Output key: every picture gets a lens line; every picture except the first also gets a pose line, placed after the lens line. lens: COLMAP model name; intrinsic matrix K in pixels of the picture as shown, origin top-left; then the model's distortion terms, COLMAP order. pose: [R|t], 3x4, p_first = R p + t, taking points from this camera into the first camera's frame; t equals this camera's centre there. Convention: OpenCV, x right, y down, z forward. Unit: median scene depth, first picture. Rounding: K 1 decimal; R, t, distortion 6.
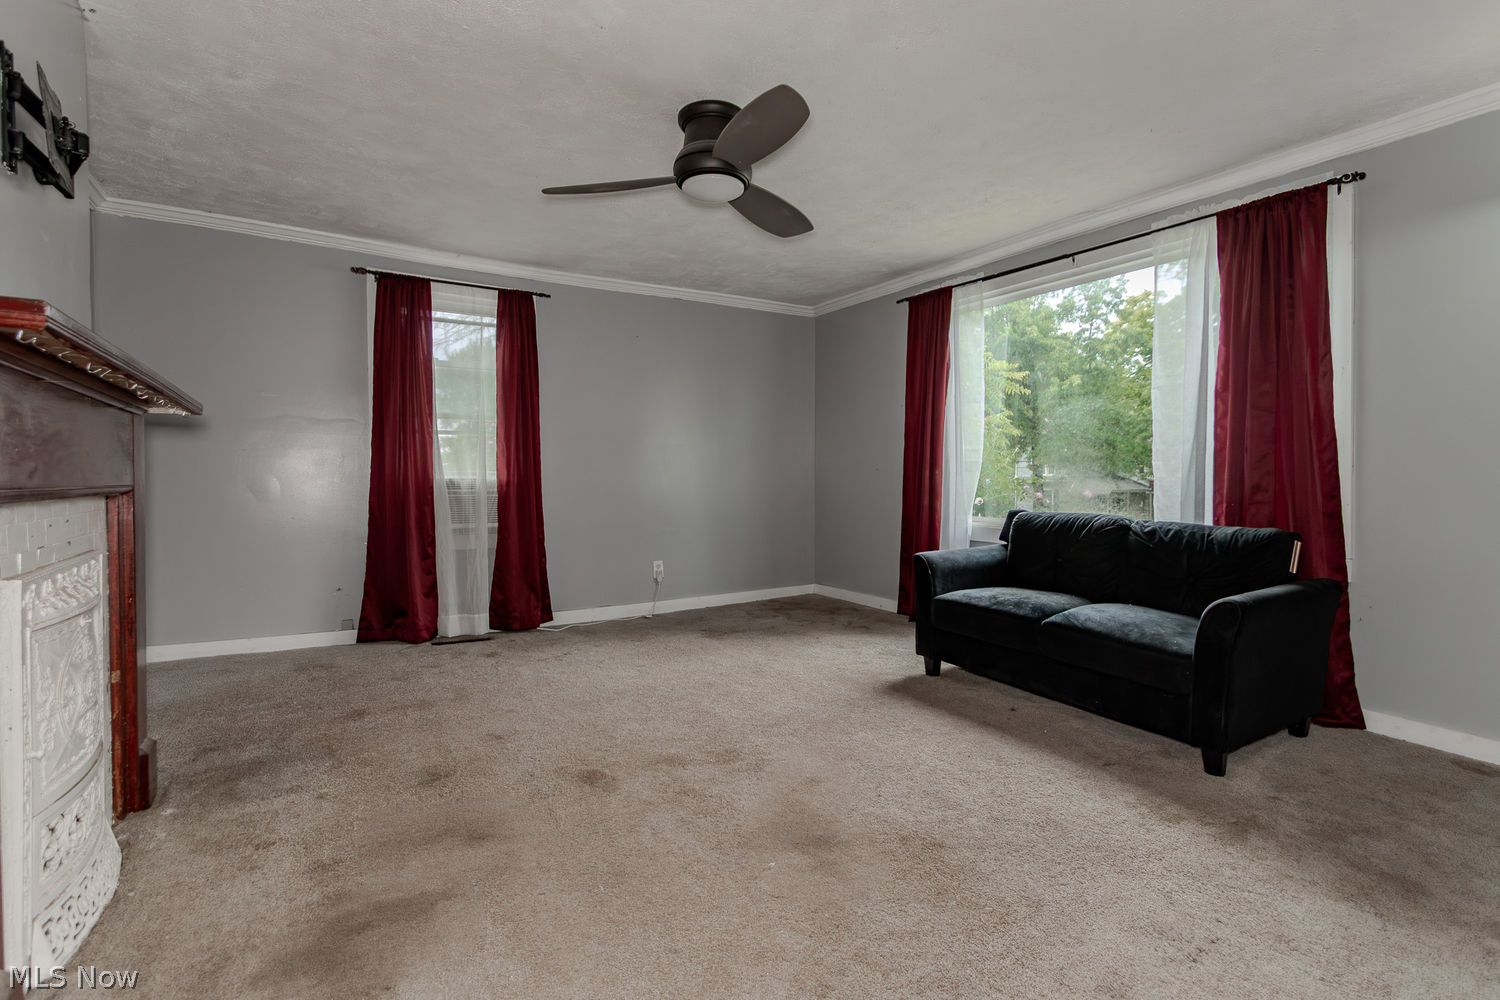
lens RADIAL K [[701.6, 0, 725.7], [0, 701.6, 491.3], [0, 0, 1]] dist [-0.000428, -0.002448]
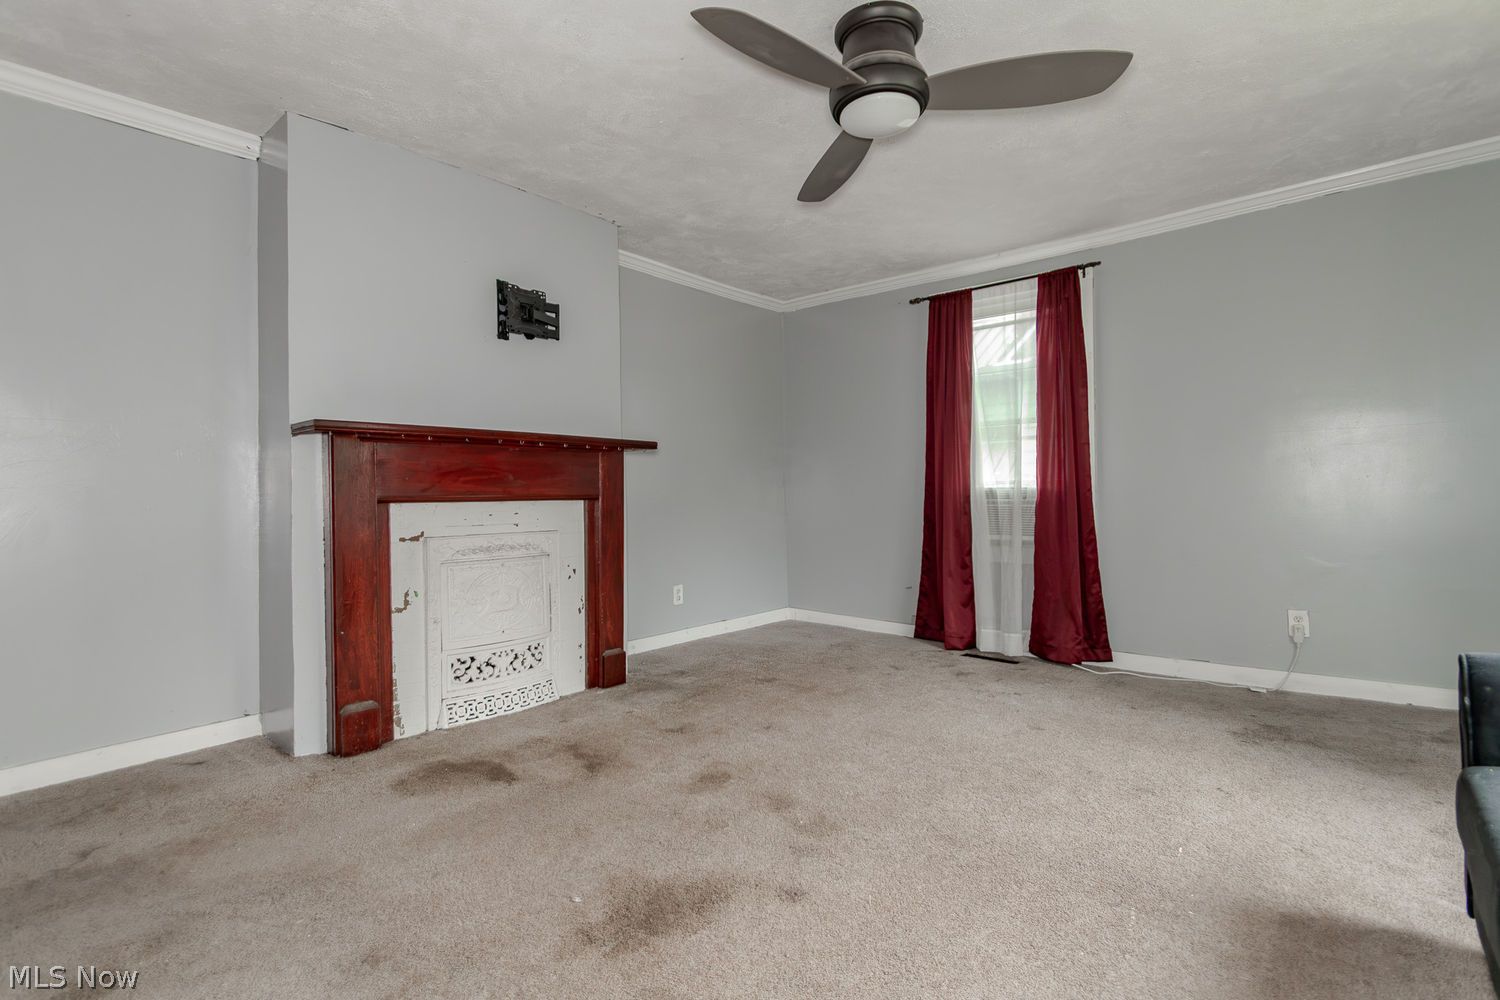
lens RADIAL K [[701.6, 0, 742.3], [0, 701.6, 495.9], [0, 0, 1]] dist [-0.000428, -0.002448]
pose [[0.326134, -0.002462, -0.945320, 0.423892], [-0.005108, 0.999977, -0.004367, -0.001365], [0.945310, 0.006253, 0.326114, 0.372266]]
